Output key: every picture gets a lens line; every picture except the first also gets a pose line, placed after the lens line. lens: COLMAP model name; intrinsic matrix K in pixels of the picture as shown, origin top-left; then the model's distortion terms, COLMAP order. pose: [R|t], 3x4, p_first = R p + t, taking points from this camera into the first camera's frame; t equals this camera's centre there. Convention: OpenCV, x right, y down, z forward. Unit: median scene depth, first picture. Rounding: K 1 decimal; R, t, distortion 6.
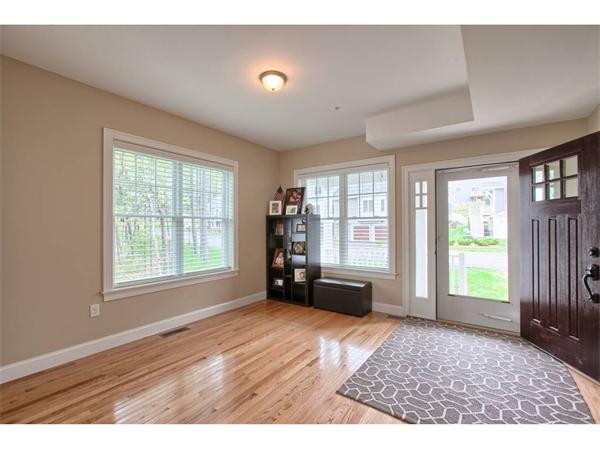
lens RADIAL K [[268.1, 0, 300.0], [0, 268.1, 225.0], [0, 0, 1]] dist [-0.018831, 0.014353]
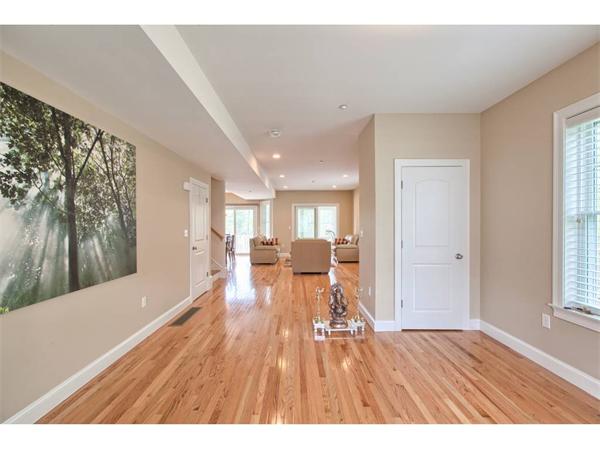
lens RADIAL K [[268.1, 0, 300.0], [0, 268.1, 225.0], [0, 0, 1]] dist [-0.018831, 0.014353]
pose [[-0.808987, -0.003783, -0.587814, 0.423025], [0.003720, 0.999926, -0.011554, 0.001540], [0.587814, -0.011534, -0.808914, 1.193539]]
